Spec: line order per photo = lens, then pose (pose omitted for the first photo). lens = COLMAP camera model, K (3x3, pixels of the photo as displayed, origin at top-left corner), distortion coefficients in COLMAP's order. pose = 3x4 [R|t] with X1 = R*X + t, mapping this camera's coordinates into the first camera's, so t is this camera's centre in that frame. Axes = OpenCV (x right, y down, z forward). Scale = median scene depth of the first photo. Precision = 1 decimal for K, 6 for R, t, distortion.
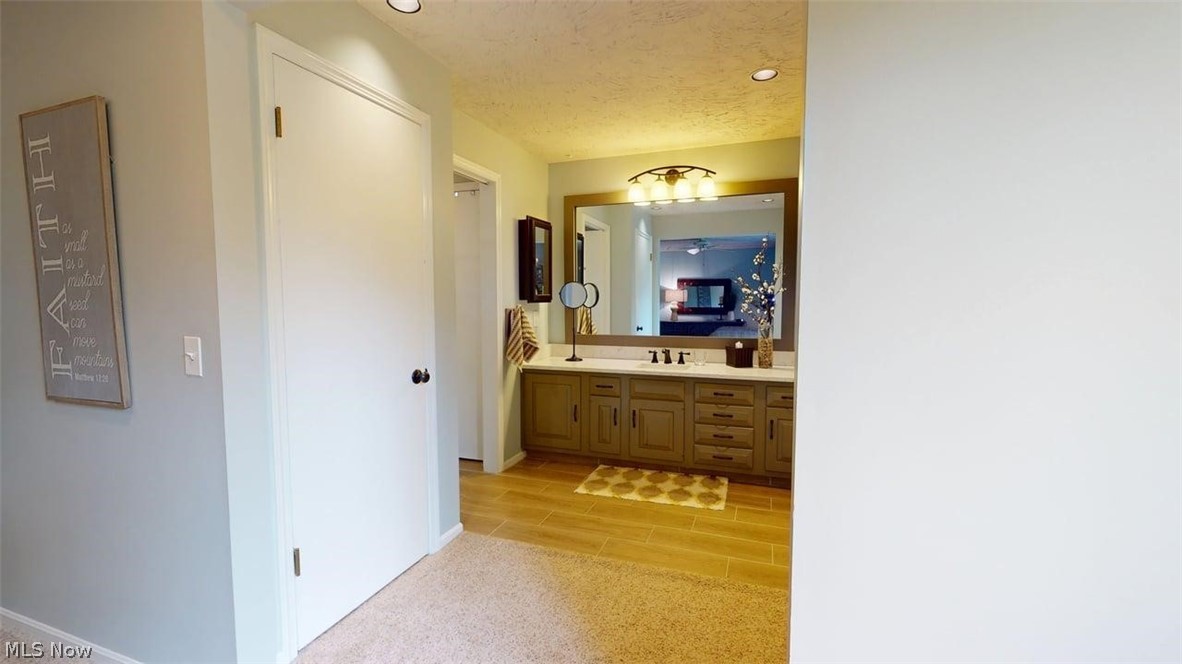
lens RADIAL K [[497.0, 0, 591.0], [0, 497.0, 332.0], [0, 0, 1]] dist [0.013268, -0.000023]
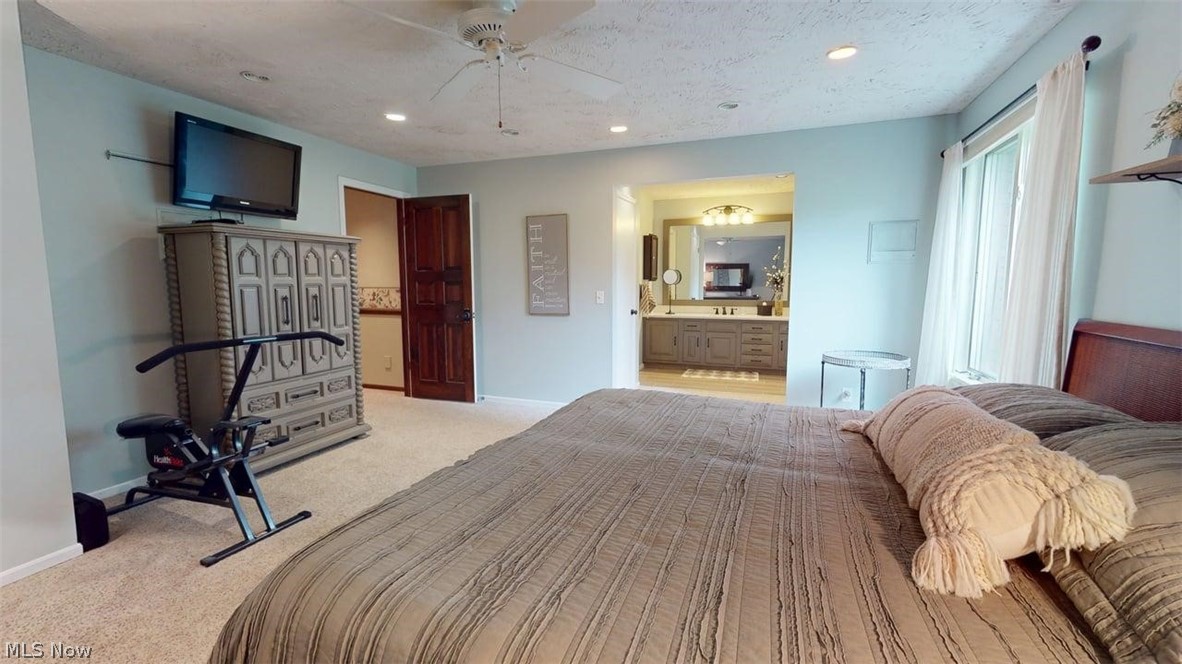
lens RADIAL K [[497.0, 0, 591.0], [0, 497.0, 332.0], [0, 0, 1]] dist [0.013268, -0.000023]
pose [[0.999931, 0.000997, -0.011736, -0.318070], [-0.000541, 0.999248, 0.038770, 0.057219], [0.011766, -0.038761, 0.999179, -0.841249]]
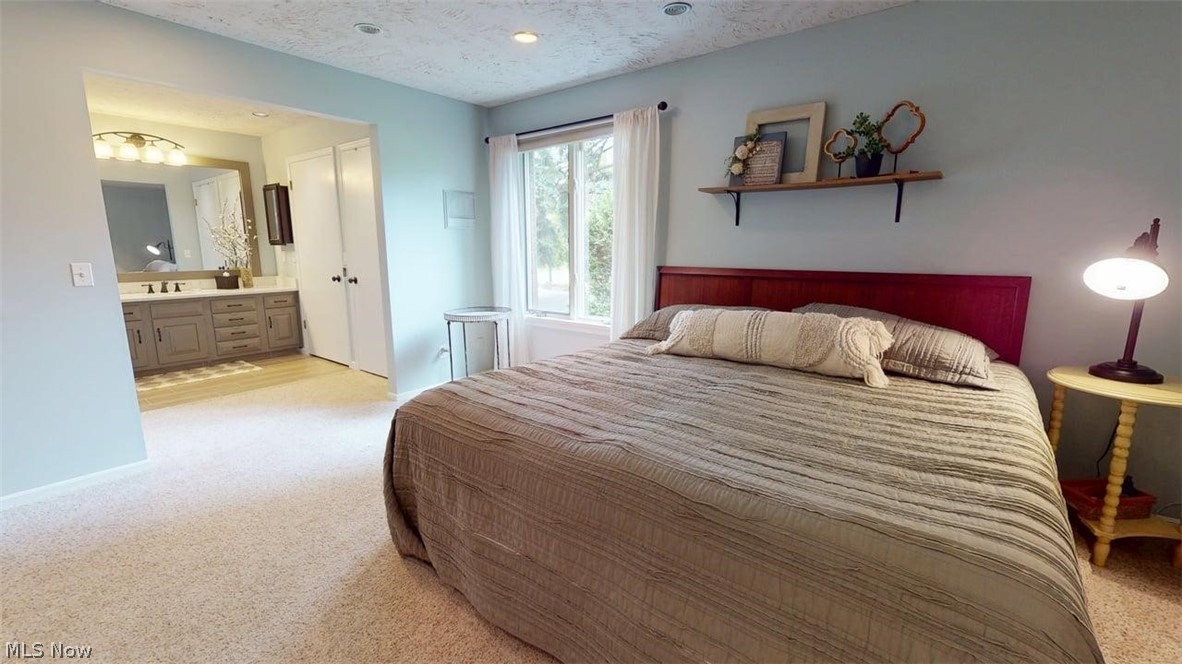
lens RADIAL K [[497.0, 0, 591.0], [0, 497.0, 332.0], [0, 0, 1]] dist [0.013268, -0.000023]
pose [[0.323492, -0.165440, 0.931656, -0.729958], [0.061654, 0.986190, 0.153716, 0.032446], [-0.944220, 0.007715, 0.329225, -0.476542]]
